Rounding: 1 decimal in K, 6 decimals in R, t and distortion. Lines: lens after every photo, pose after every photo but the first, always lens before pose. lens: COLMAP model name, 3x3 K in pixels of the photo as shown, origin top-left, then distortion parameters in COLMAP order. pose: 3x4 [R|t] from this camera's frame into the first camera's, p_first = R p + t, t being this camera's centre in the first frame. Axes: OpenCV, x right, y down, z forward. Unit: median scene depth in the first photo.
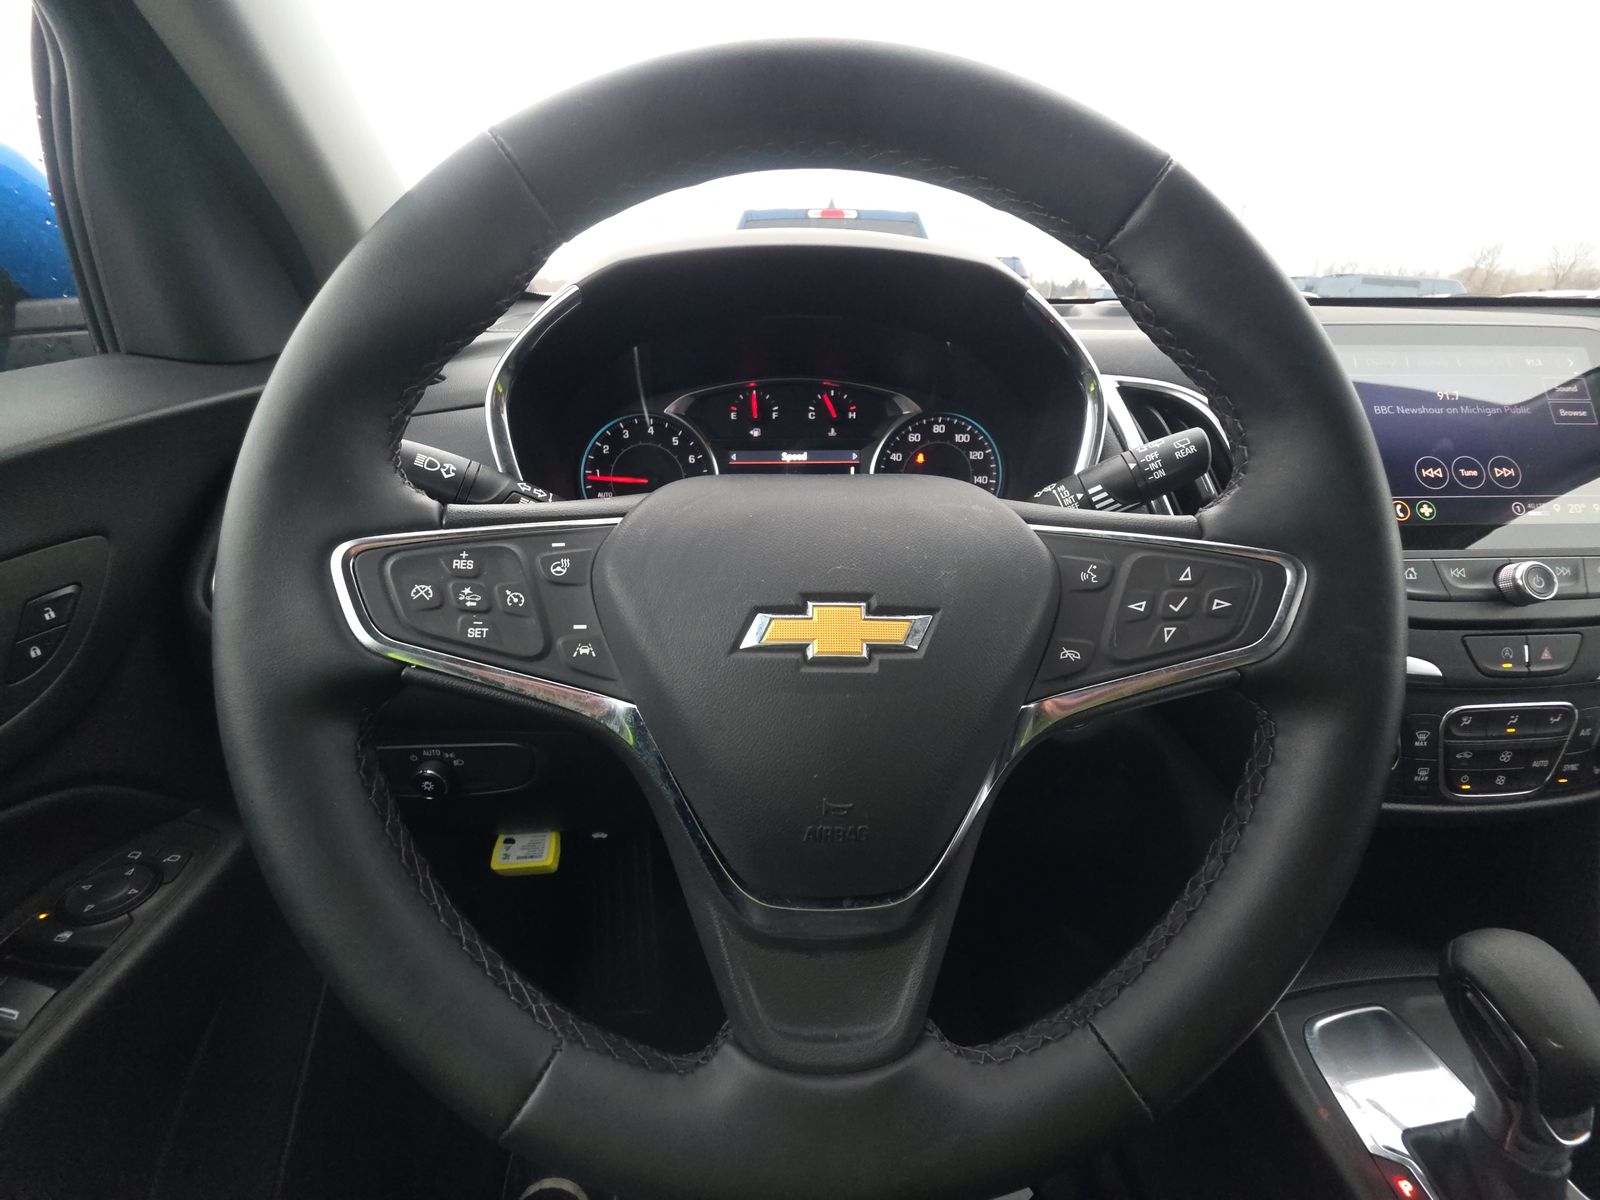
lens RADIAL K [[638.1, 0, 811.0], [0, 638.1, 604.3], [0, 0, 1]] dist [0.008408, -0.001320]
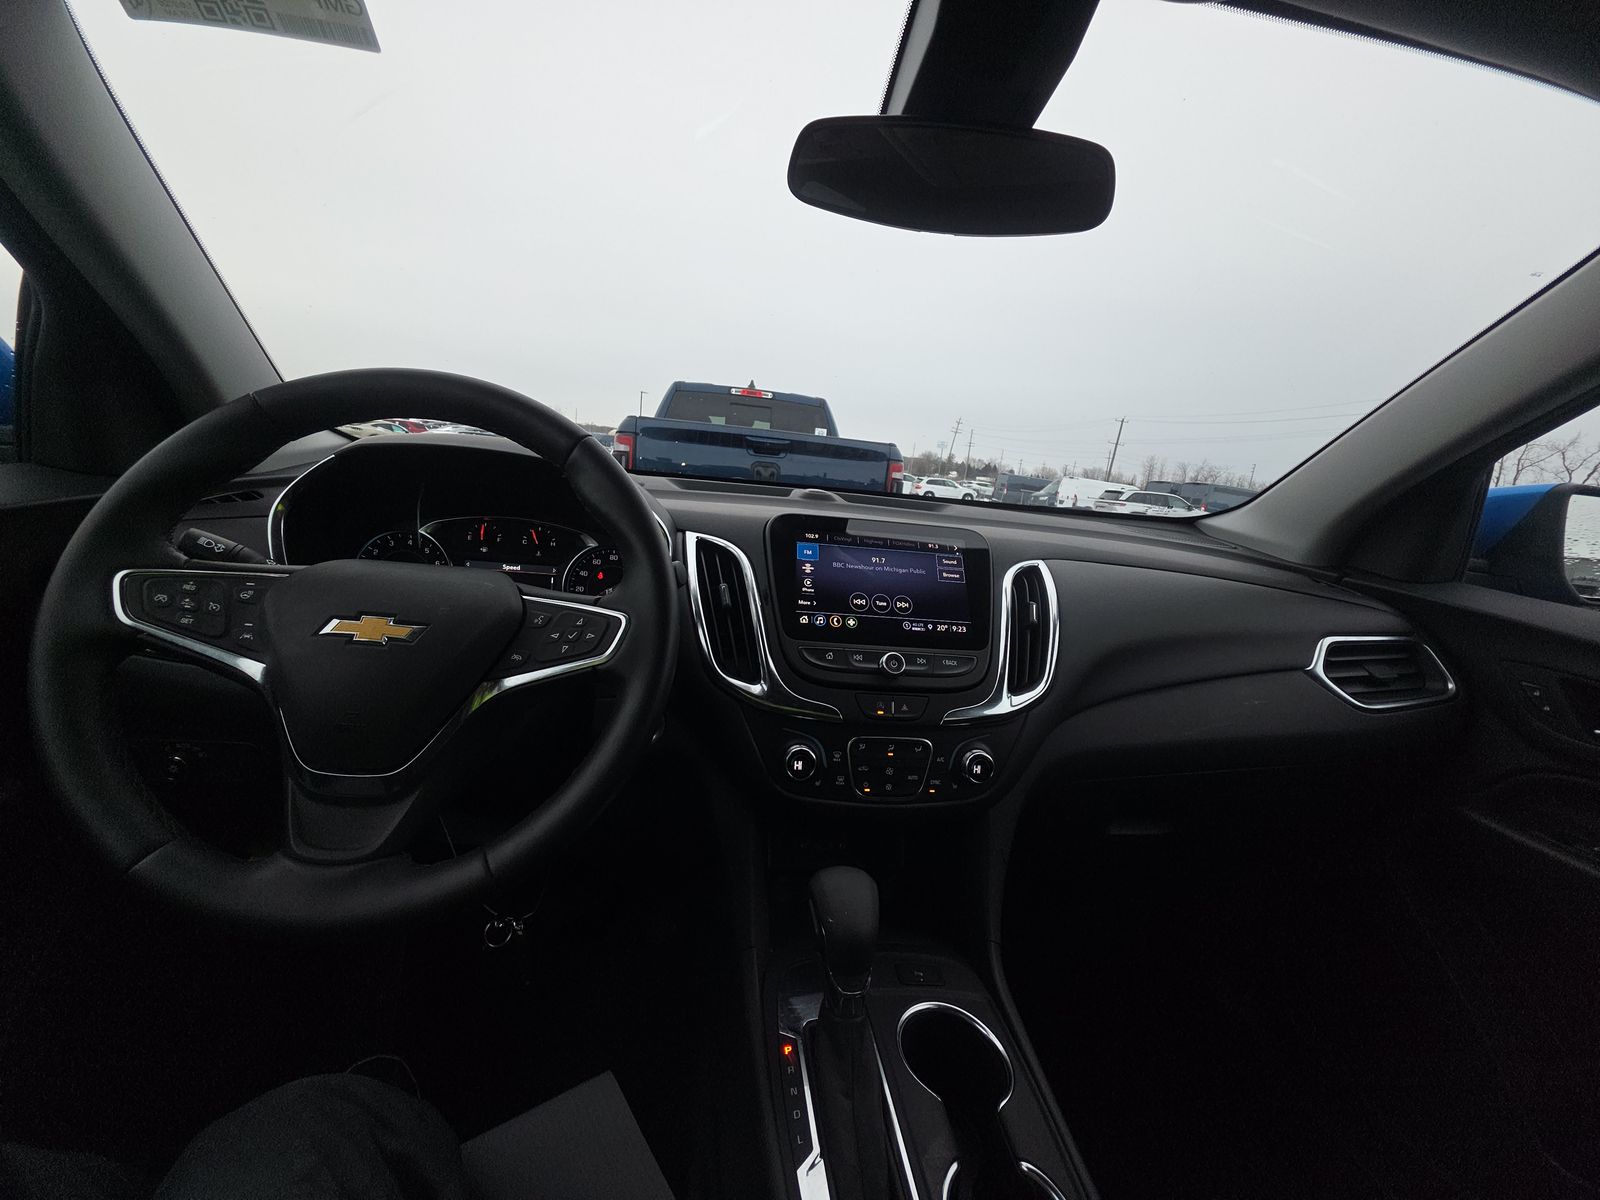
lens RADIAL K [[638.1, 0, 807.1], [0, 638.1, 599.3], [0, 0, 1]] dist [0.008408, -0.001320]
pose [[0.992611, 0.074213, 0.096003, 0.614247], [-0.050468, 0.971983, -0.229568, 0.175438], [-0.110351, 0.223026, 0.968546, -0.595800]]
